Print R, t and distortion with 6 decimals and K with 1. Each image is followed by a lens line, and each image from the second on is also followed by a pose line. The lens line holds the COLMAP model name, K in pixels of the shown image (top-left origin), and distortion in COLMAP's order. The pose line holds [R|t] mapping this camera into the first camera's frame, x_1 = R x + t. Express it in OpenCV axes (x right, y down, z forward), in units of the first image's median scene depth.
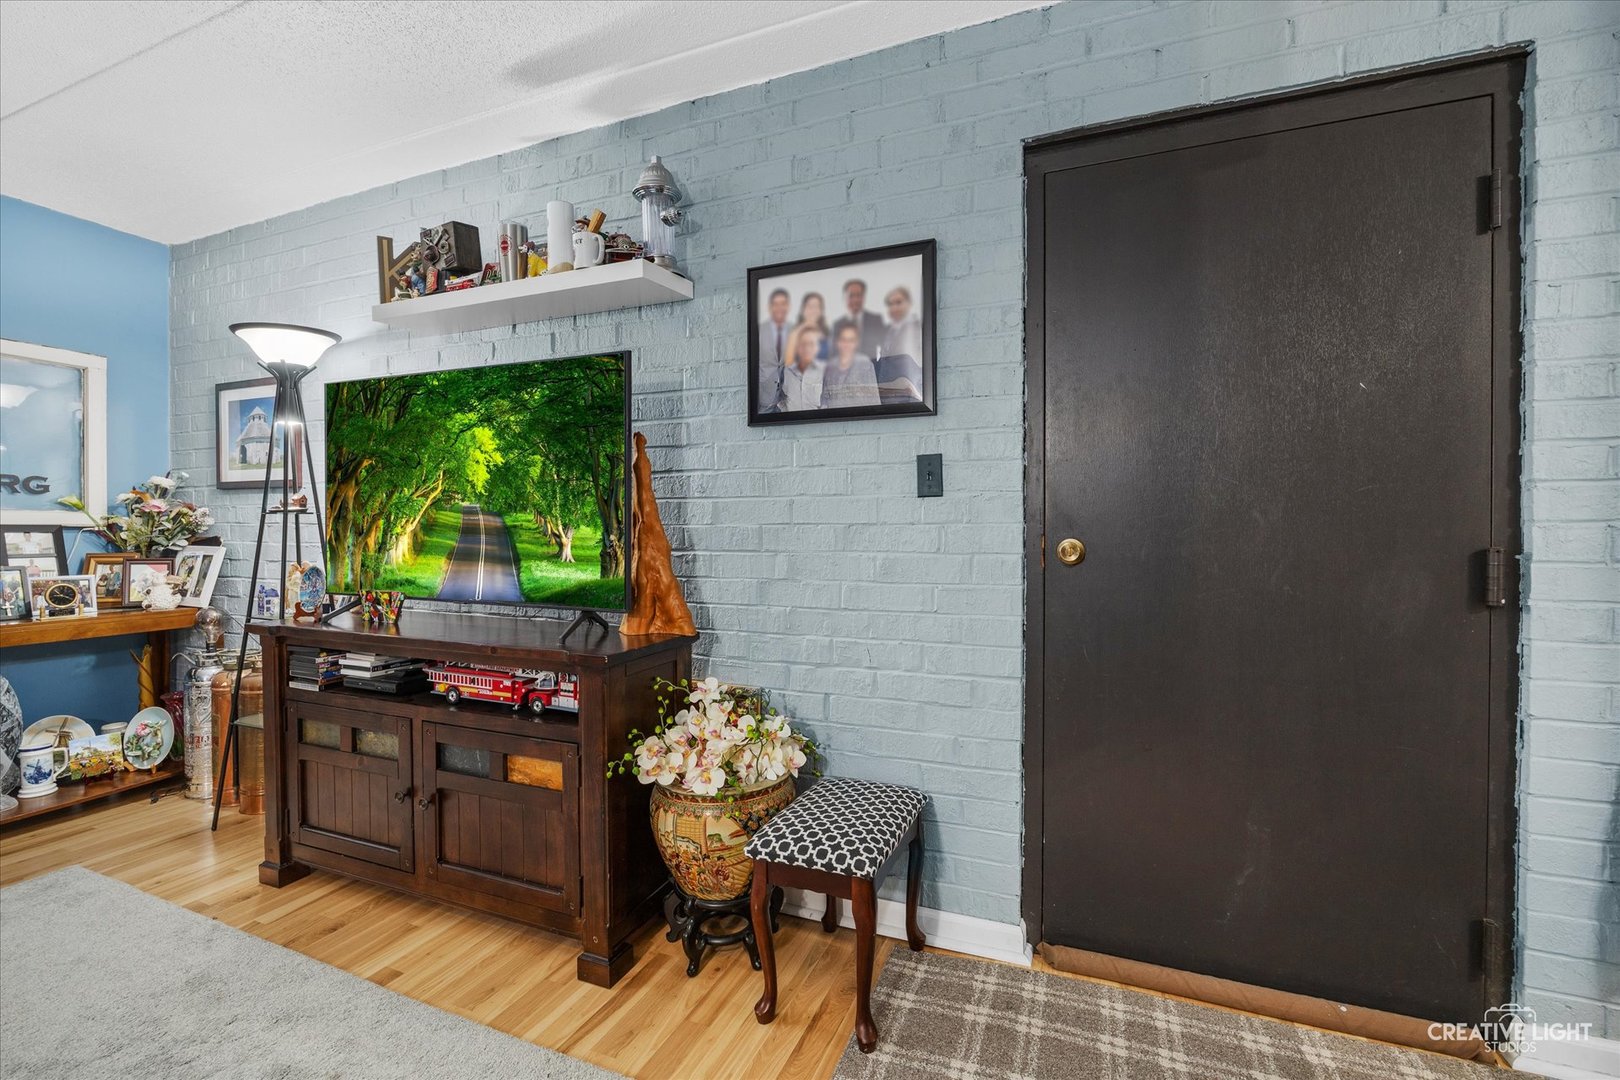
lens RADIAL K [[720.7, 0, 806.9], [0, 720.7, 526.6], [0, 0, 1]] dist [-0.013226, -0.000024]
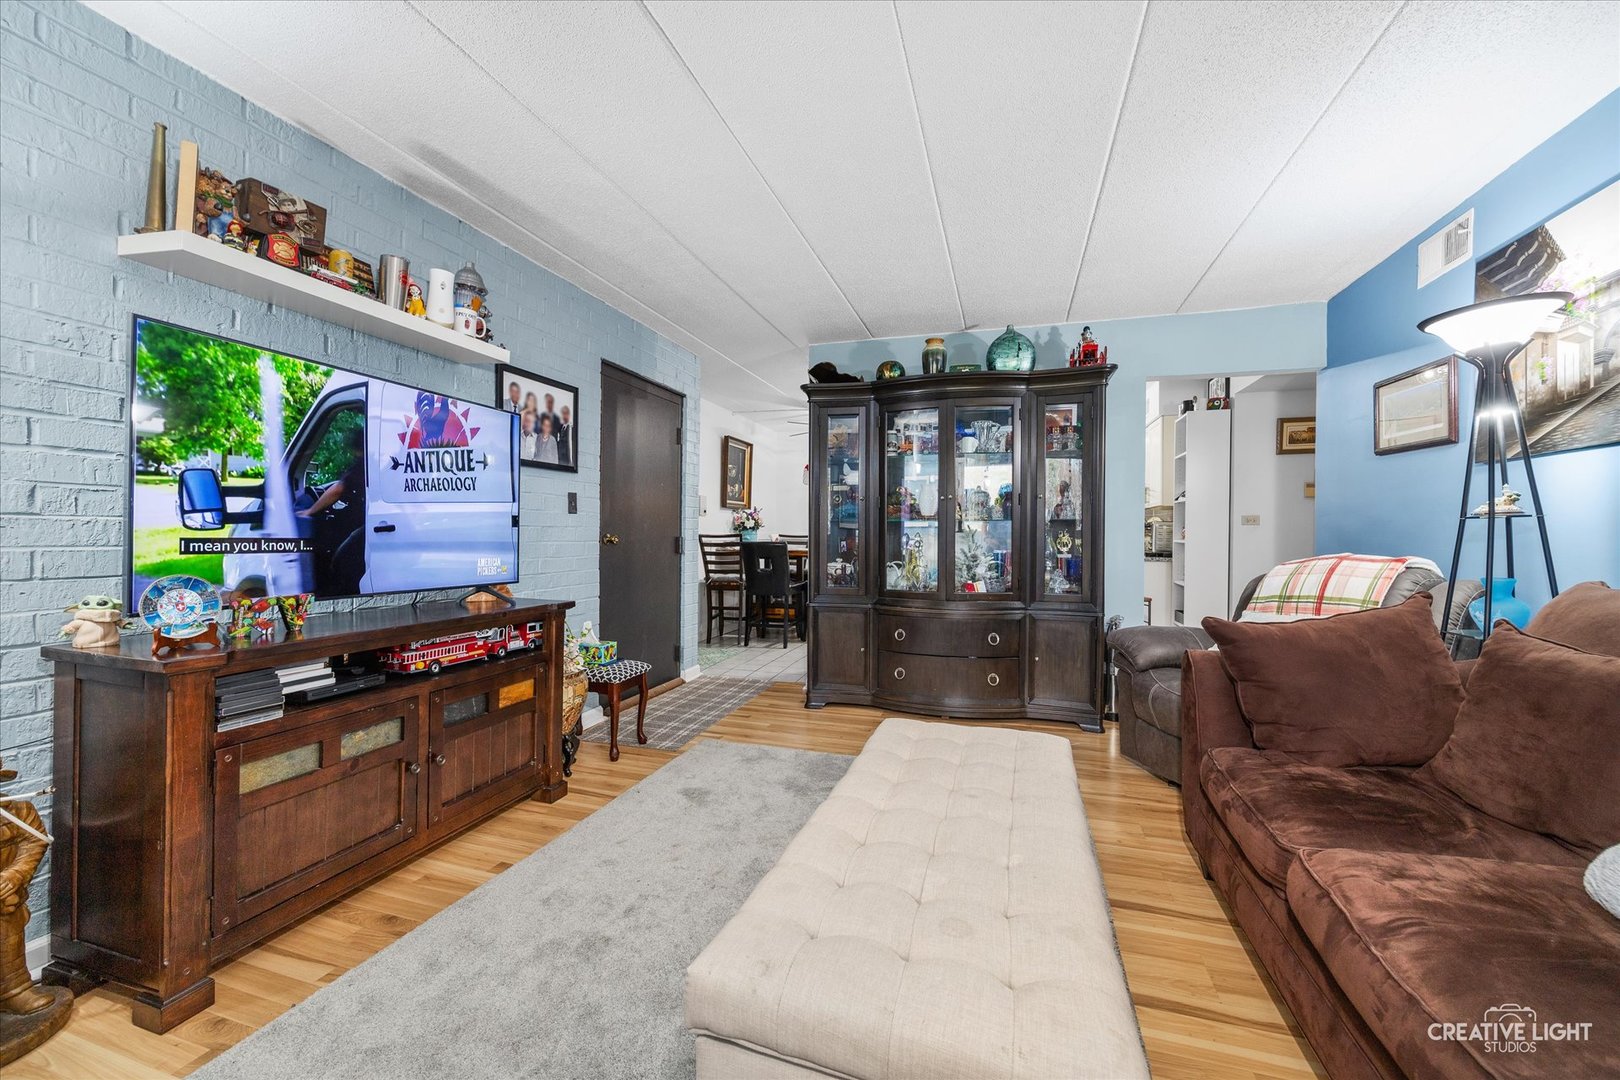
lens RADIAL K [[620.2, 0, 811.9], [0, 620.2, 533.8], [0, 0, 1]] dist [0.001430, 0.000221]
pose [[-0.092528, -0.002574, 0.995707, -1.491085], [-0.011232, 0.999936, 0.001541, 0.004570], [-0.995647, -0.011041, -0.092551, 0.449973]]
